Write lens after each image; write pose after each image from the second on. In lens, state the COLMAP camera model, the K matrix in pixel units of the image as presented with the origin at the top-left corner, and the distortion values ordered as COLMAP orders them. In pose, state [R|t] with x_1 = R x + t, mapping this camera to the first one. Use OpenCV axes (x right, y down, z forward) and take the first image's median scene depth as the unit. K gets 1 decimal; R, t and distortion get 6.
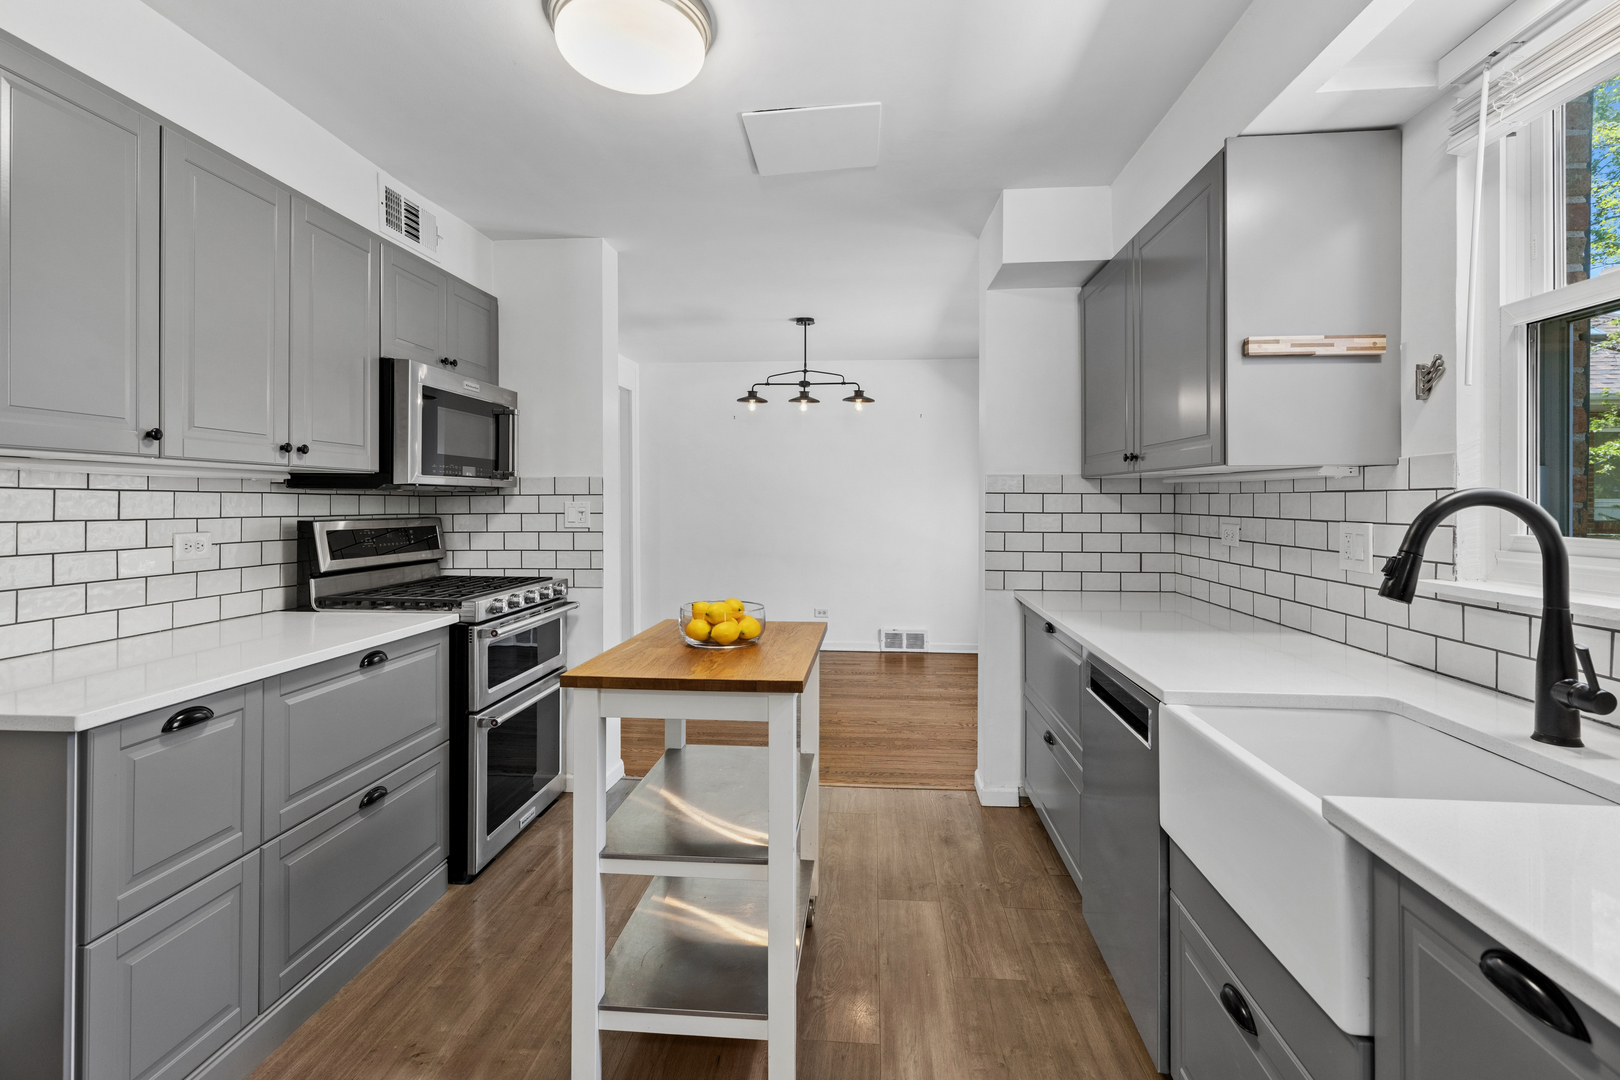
lens RADIAL K [[731.6, 0, 809.7], [0, 731.6, 548.9], [0, 0, 1]] dist [0.010833, -0.000001]
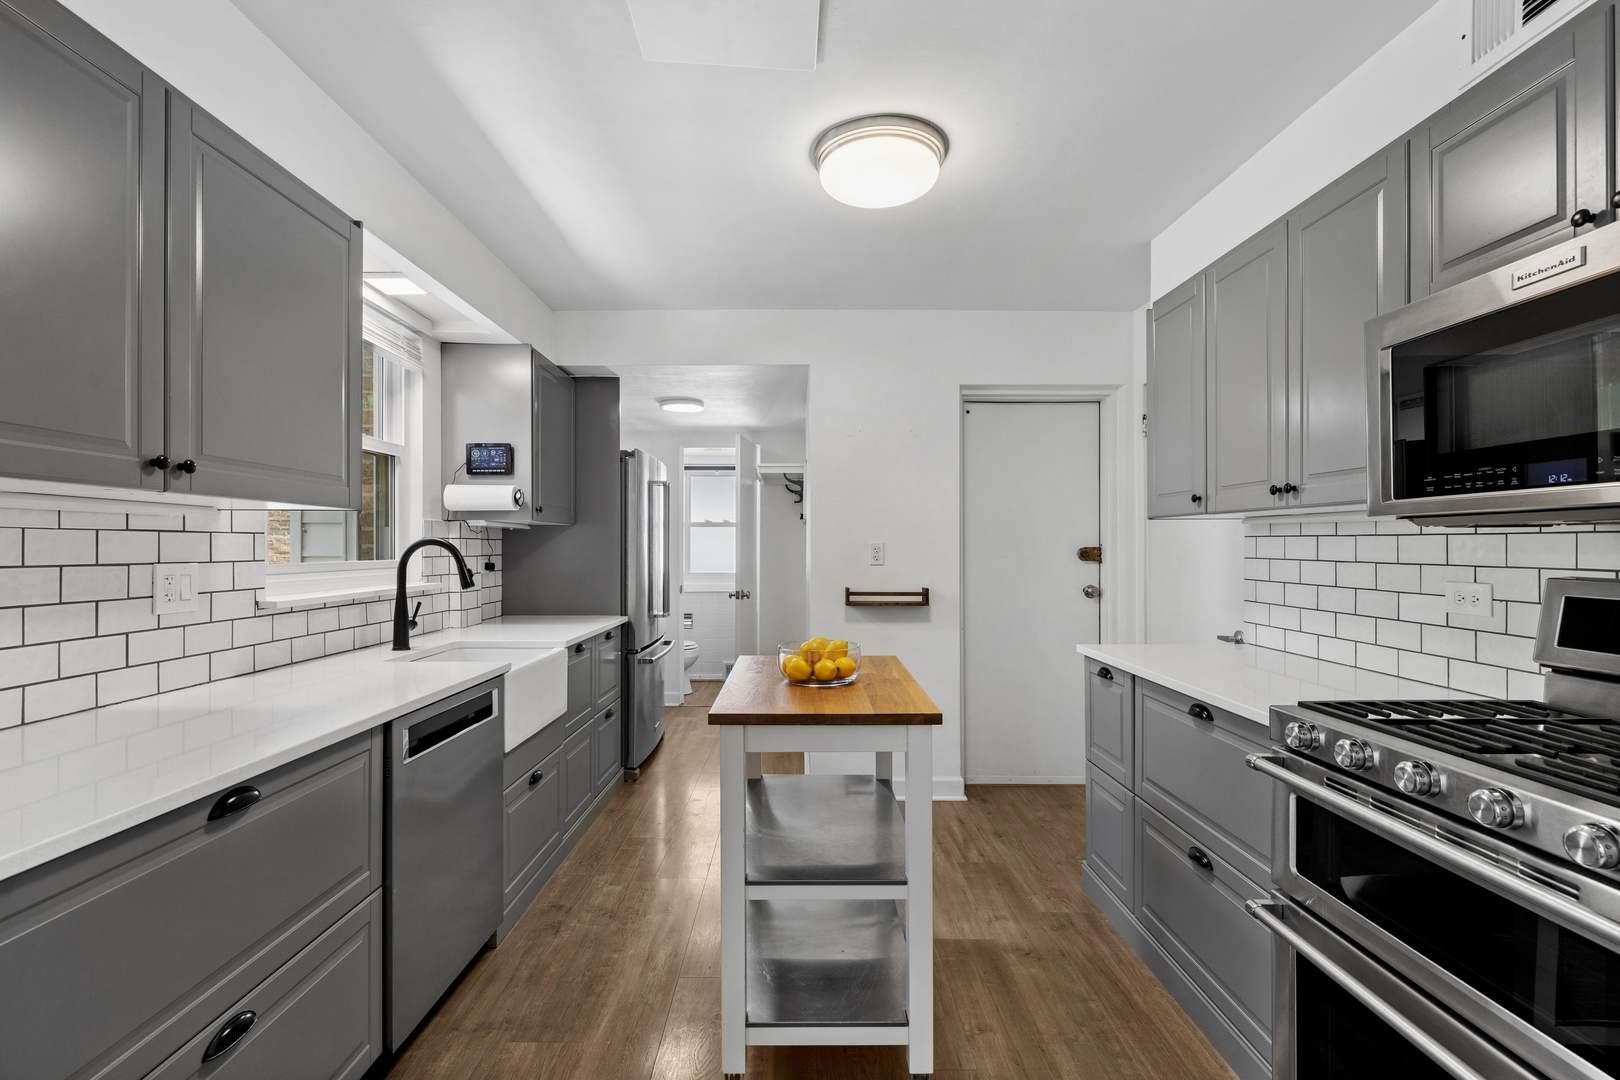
lens RADIAL K [[731.6, 0, 809.7], [0, 731.6, 548.9], [0, 0, 1]] dist [0.010833, -0.000001]
pose [[-0.995254, -0.000344, -0.097310, -0.004184], [-0.007018, 0.997643, 0.068256, -0.130428], [0.097057, 0.068615, -0.992911, 2.046693]]
